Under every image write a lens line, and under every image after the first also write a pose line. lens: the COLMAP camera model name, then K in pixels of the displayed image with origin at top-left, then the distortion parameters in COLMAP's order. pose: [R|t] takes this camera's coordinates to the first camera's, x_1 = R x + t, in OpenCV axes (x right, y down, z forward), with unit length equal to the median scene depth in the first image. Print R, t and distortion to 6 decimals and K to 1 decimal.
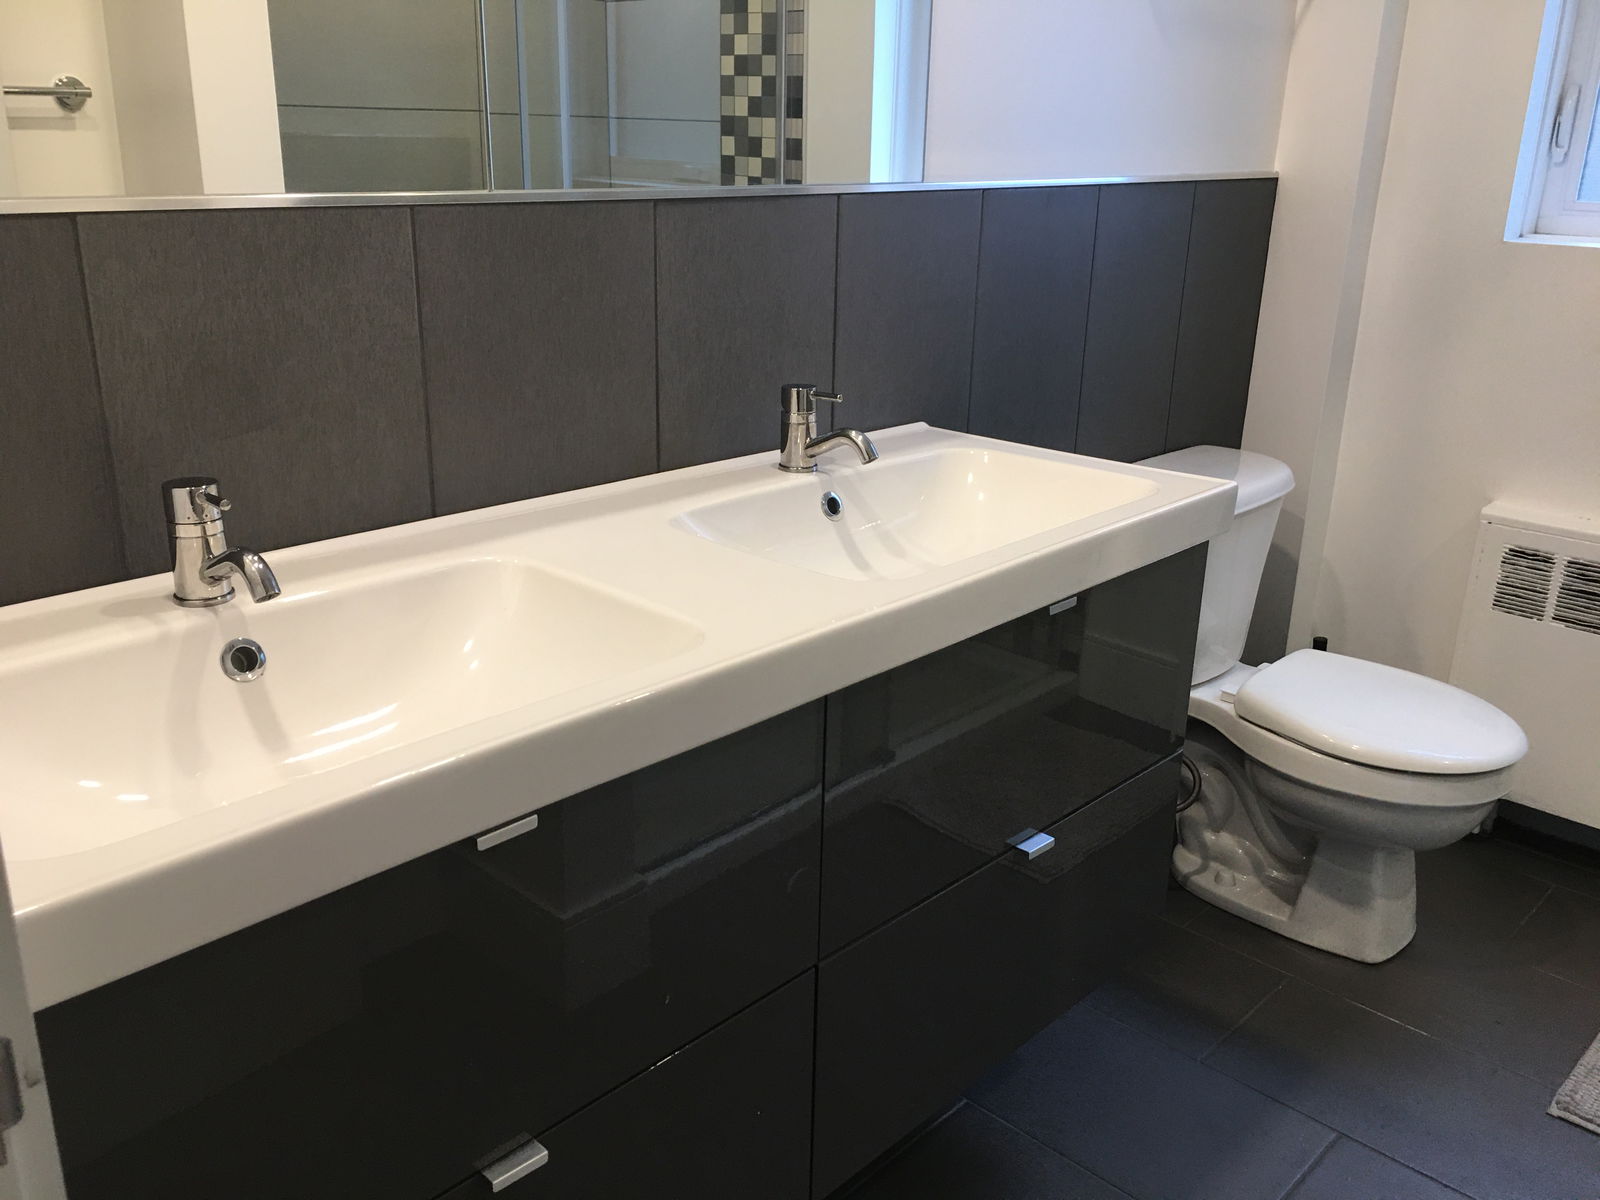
lens RADIAL K [[1362.9, 0, 800.0], [0, 1362.9, 600.0], [0, 0, 1]] dist [0.050841, -0.050533]
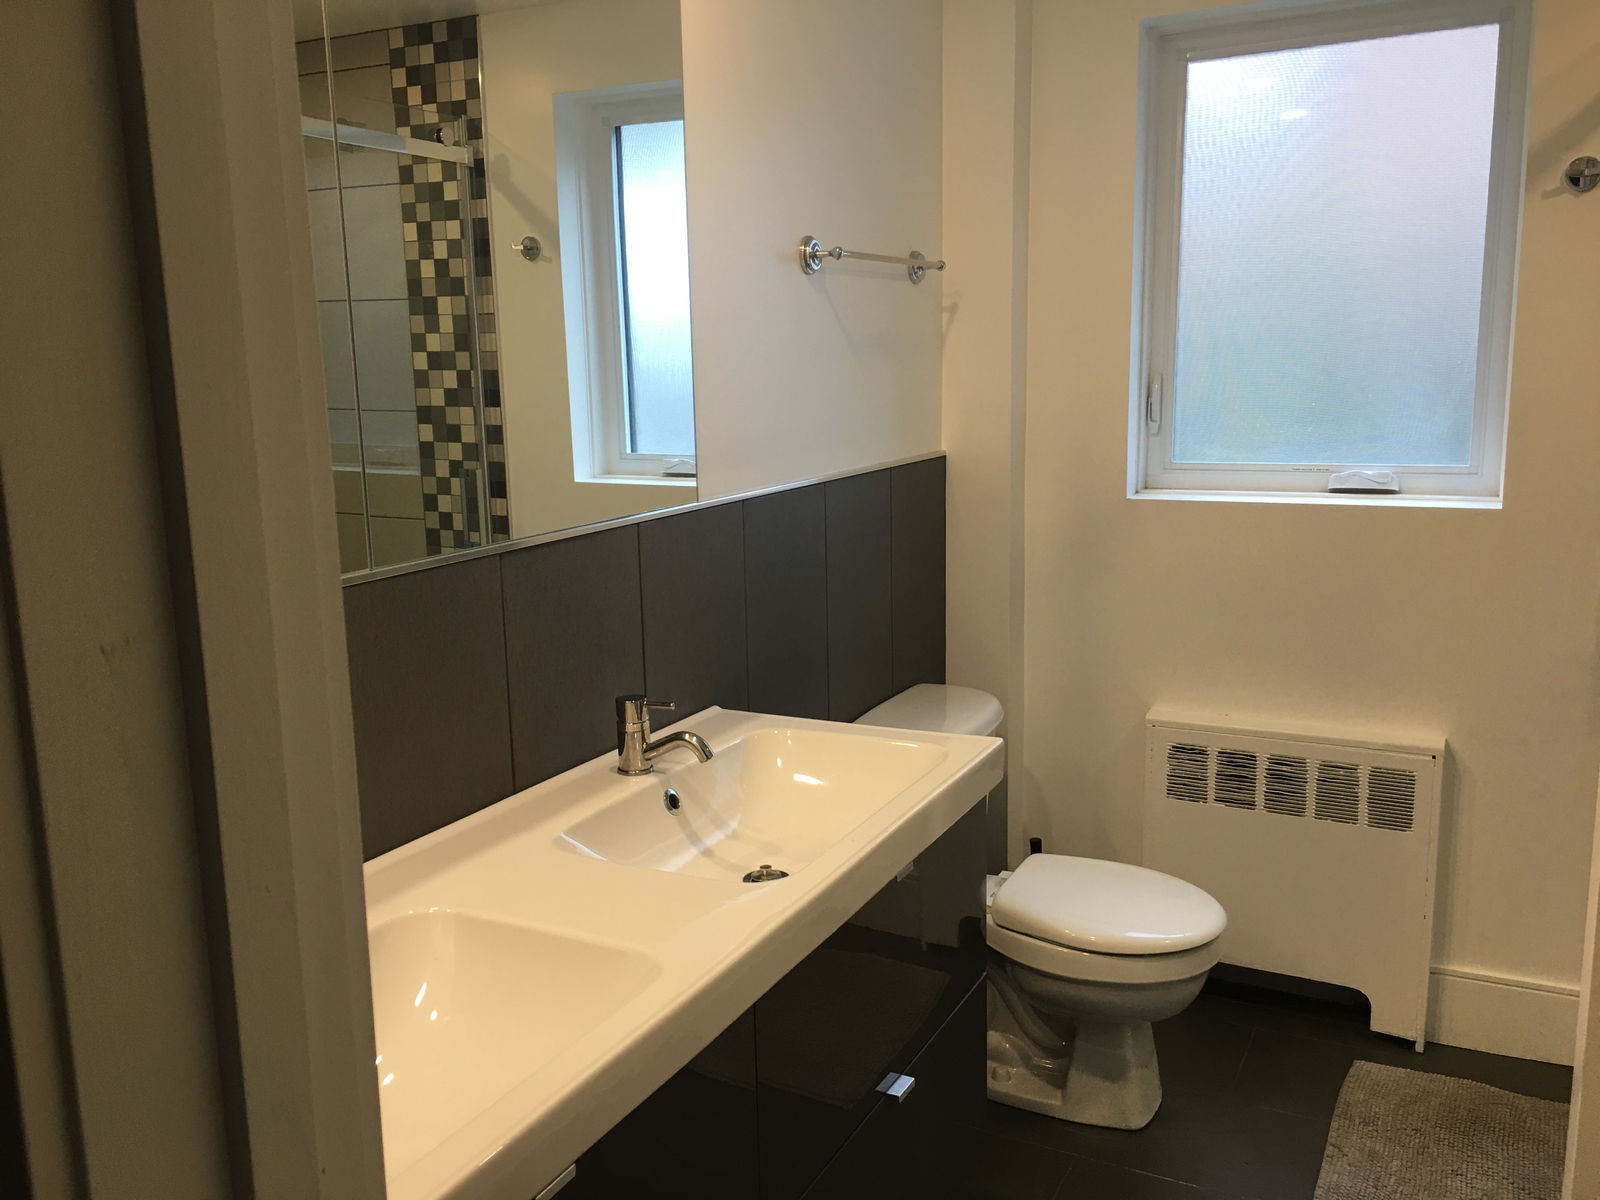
lens RADIAL K [[1362.5, 0, 800.0], [0, 1362.5, 600.0], [0, 0, 1]] dist [0.070469, -0.002162]
pose [[0.957637, -0.088404, 0.274073, -0.114169], [0.127710, 0.983382, -0.129037, -0.050282], [-0.258111, 0.158573, 0.953013, -0.078148]]
